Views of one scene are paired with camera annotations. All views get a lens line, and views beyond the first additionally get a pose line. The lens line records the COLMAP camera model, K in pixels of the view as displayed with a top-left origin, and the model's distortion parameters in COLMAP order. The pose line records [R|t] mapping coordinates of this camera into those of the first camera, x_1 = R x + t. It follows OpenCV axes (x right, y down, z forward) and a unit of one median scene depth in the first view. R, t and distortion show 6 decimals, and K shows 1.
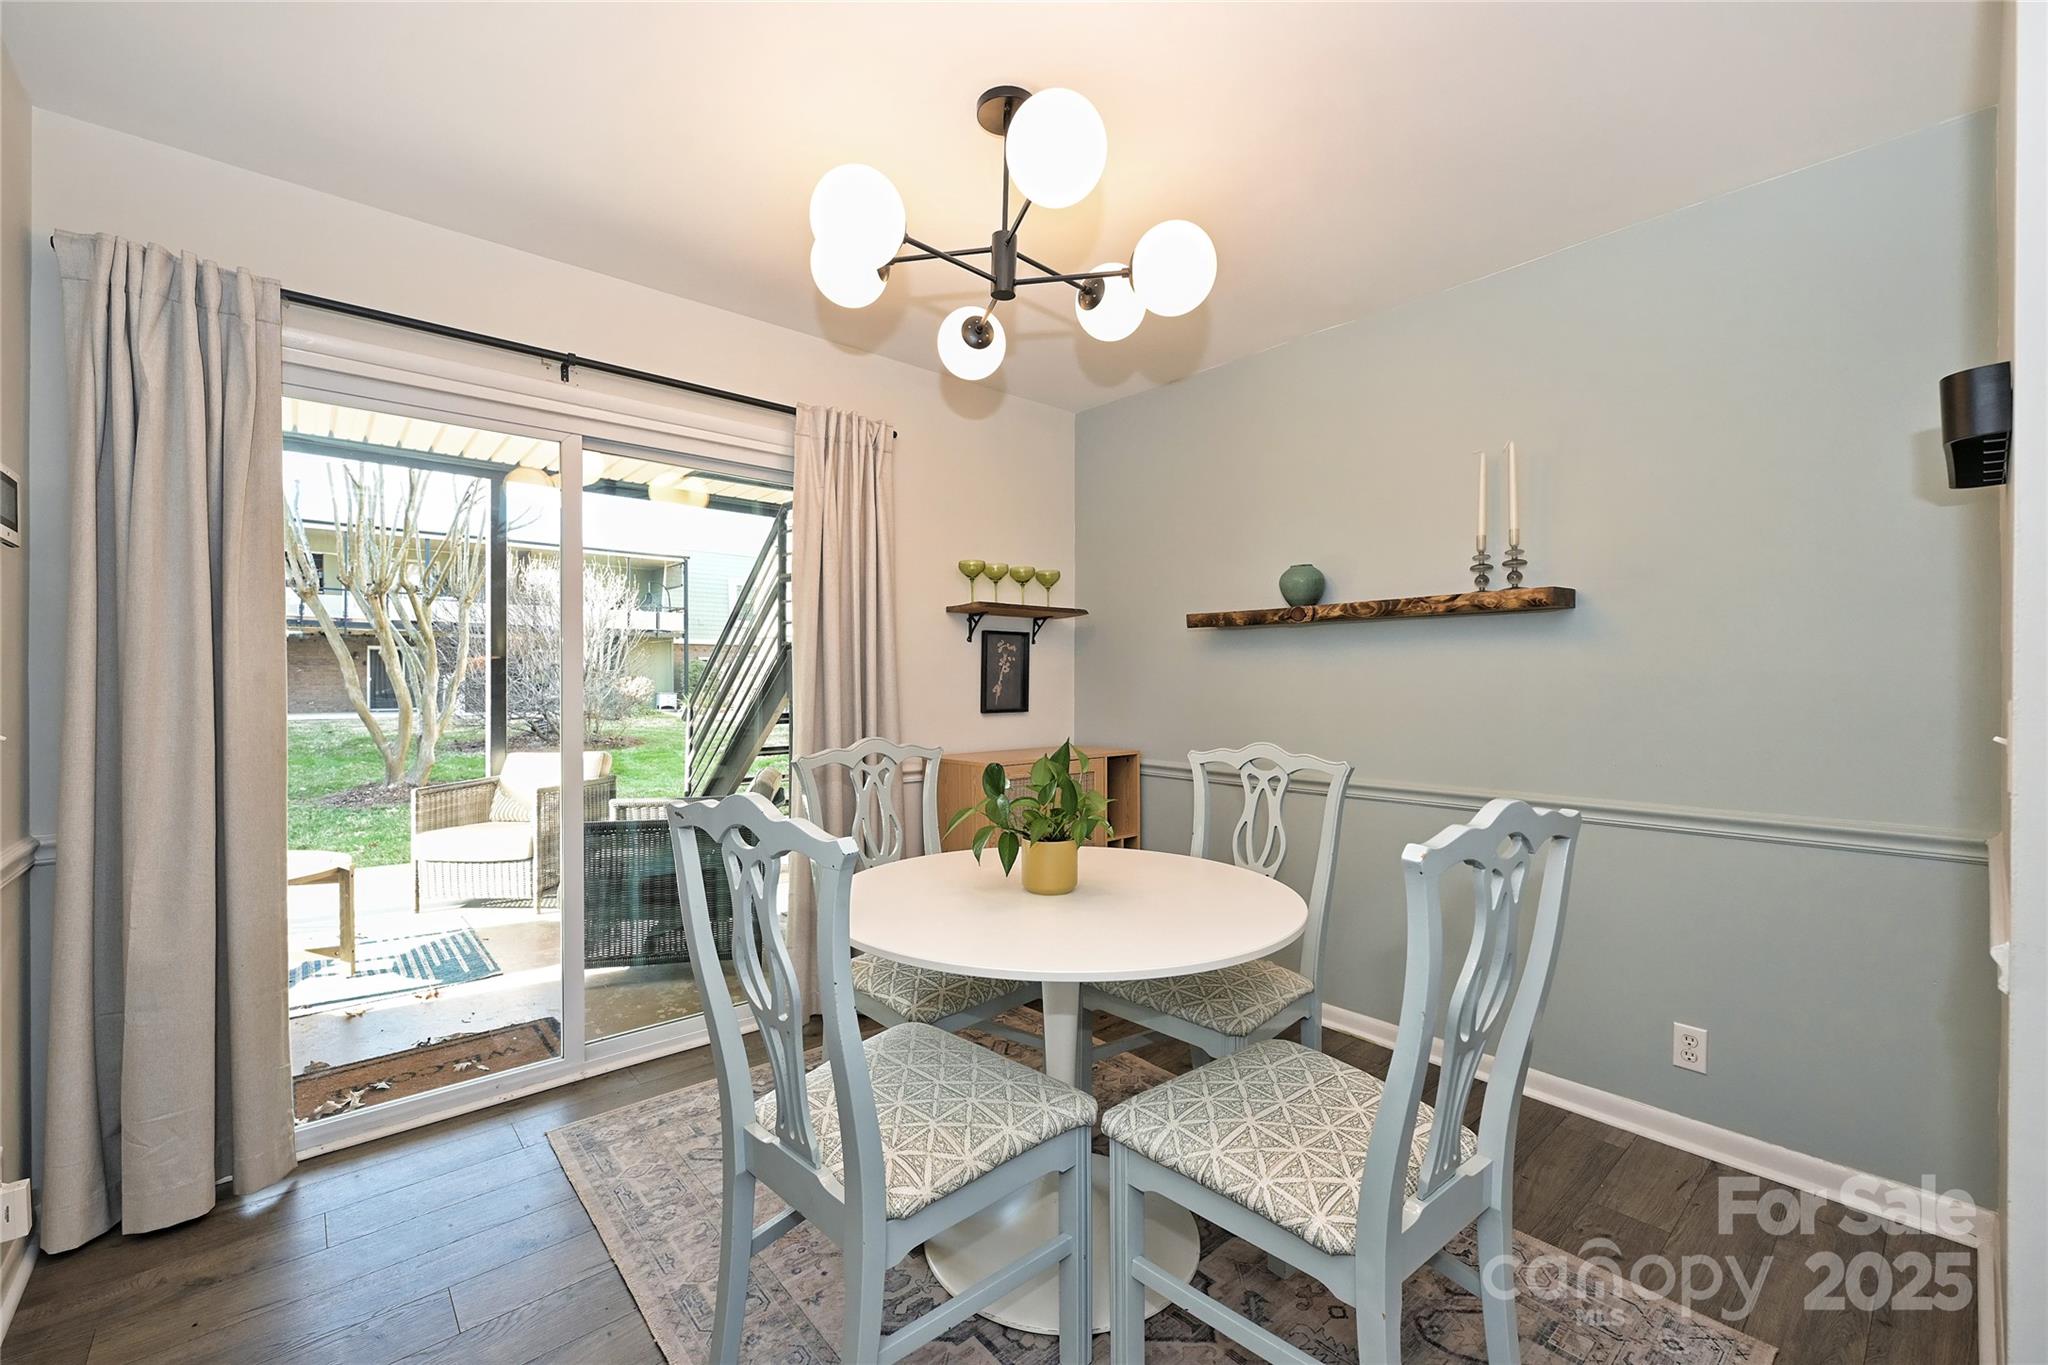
lens RADIAL K [[841.4, 0, 1011.2], [0, 841.4, 680.4], [0, 0, 1]] dist [-0.015853, -0.000355]
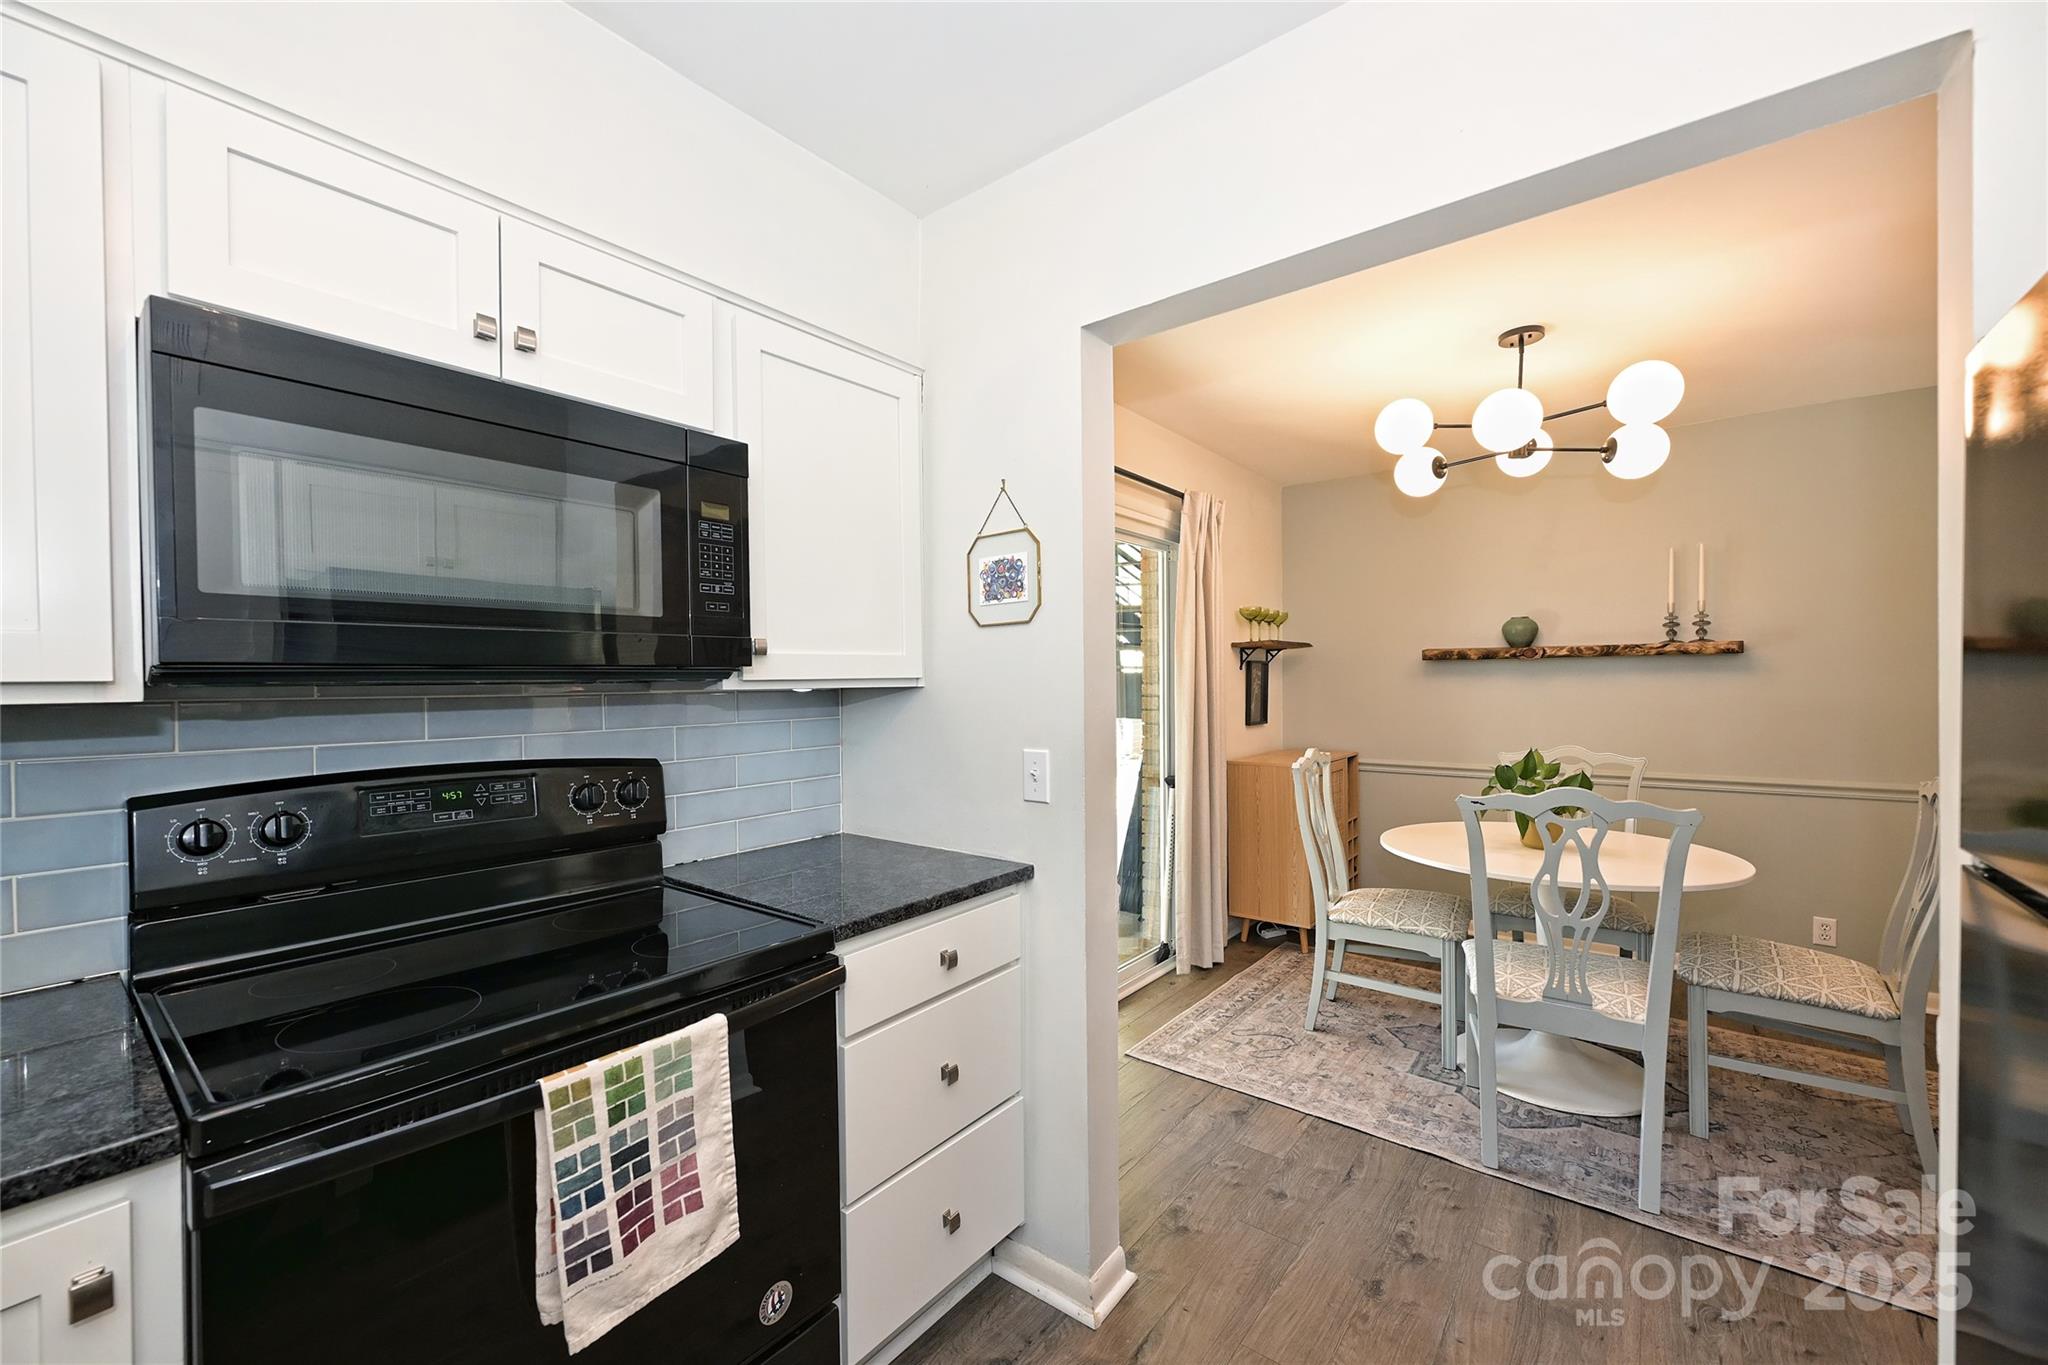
lens RADIAL K [[800.1, 0, 1020.7], [0, 800.1, 687.3], [0, 0, 1]] dist [0.002529, -0.000127]
pose [[0.981560, -0.009243, 0.190929, -0.822298], [0.008348, 0.999950, 0.005489, -0.038923], [-0.190970, -0.003794, 0.981589, -0.176178]]
